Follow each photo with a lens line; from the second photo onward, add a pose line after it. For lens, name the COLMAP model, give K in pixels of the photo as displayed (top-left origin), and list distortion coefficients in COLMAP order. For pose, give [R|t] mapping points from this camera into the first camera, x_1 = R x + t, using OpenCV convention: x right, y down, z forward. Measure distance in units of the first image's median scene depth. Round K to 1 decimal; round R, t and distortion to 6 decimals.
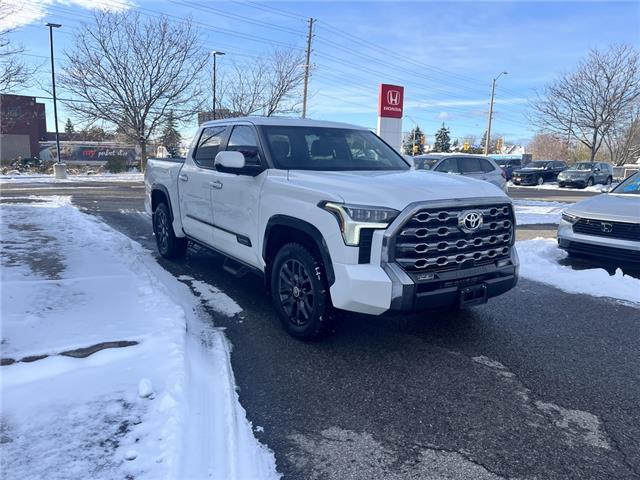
lens RADIAL K [[482.4, 0, 320.9], [0, 482.4, 240.8], [0, 0, 1]] dist [0.052699, -0.072542]
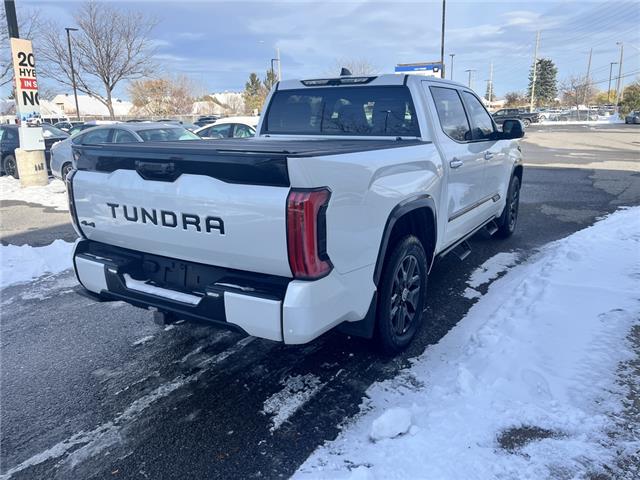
lens RADIAL K [[482.4, 0, 323.7], [0, 482.4, 235.7], [0, 0, 1]] dist [0.052699, -0.072542]
pose [[-0.421884, -0.232738, 0.876269, -1.291497], [0.158597, 0.932645, 0.324069, -0.449666], [-0.892671, 0.275693, -0.356556, 2.282720]]
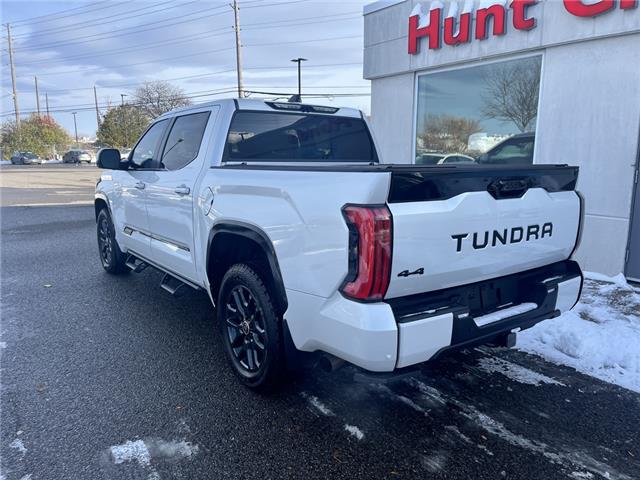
lens RADIAL K [[482.4, 0, 323.7], [0, 482.4, 240.2], [0, 0, 1]] dist [0.052699, -0.072542]
pose [[-0.998979, -0.022040, -0.039424, -0.273071], [-0.034028, 0.941219, 0.336077, -0.501930], [0.029699, 0.337076, -0.941009, 2.885237]]
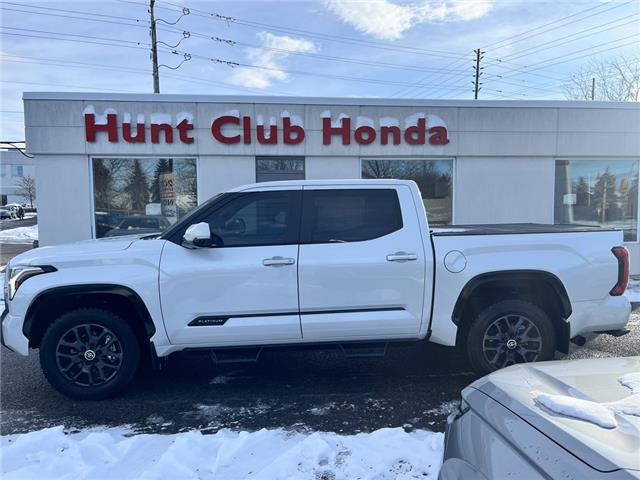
lens RADIAL K [[482.4, 0, 308.7], [0, 482.4, 234.0], [0, 0, 1]] dist [0.052699, -0.072542]
pose [[-0.485673, 0.010547, -0.874077, 0.883631], [-0.148146, 0.984469, 0.094195, -0.497586], [0.861496, 0.175239, -0.476568, 3.039417]]
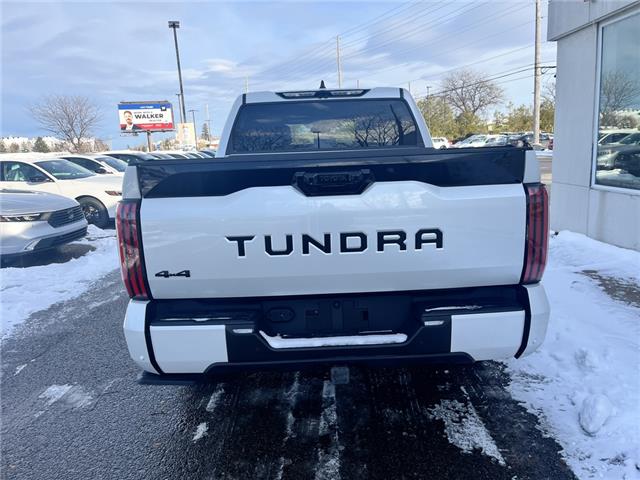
lens RADIAL K [[482.4, 0, 324.9], [0, 482.4, 240.2], [0, 0, 1]] dist [0.052699, -0.072542]
pose [[-0.836726, -0.090504, 0.540092, -0.847328], [0.115337, 0.935002, 0.335364, -0.468824], [-0.535338, 0.342900, -0.771902, 2.661037]]
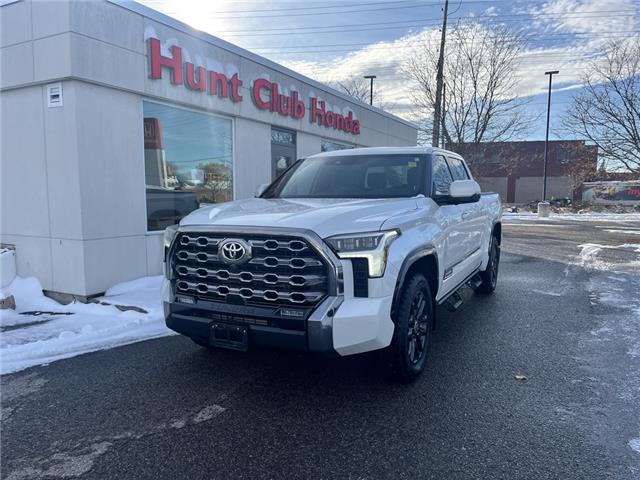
lens RADIAL K [[482.4, 0, 325.0], [0, 482.4, 240.8], [0, 0, 1]] dist [0.052699, -0.072542]
pose [[0.484377, 0.065671, -0.872391, 1.129393], [-0.137326, 0.990525, -0.001683, -0.078489], [0.864014, 0.120617, 0.488806, 0.685825]]
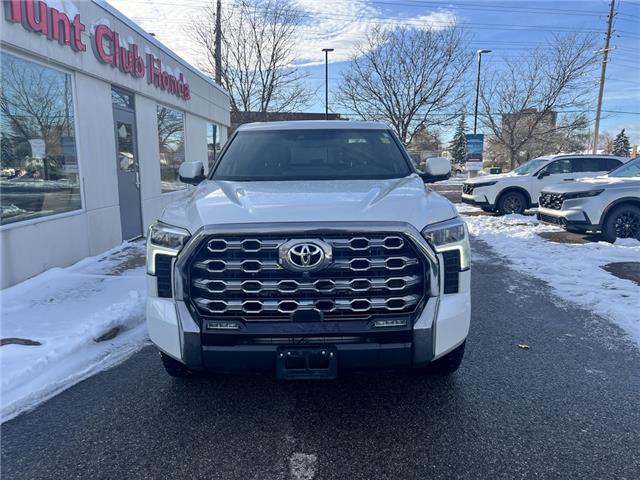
lens RADIAL K [[482.4, 0, 322.6], [0, 482.4, 233.0], [0, 0, 1]] dist [0.052699, -0.072542]
pose [[0.830856, 0.055273, -0.553735, 0.689681], [-0.068105, 0.997675, -0.002602, -0.070067], [0.552304, 0.039874, 0.832689, 0.422698]]
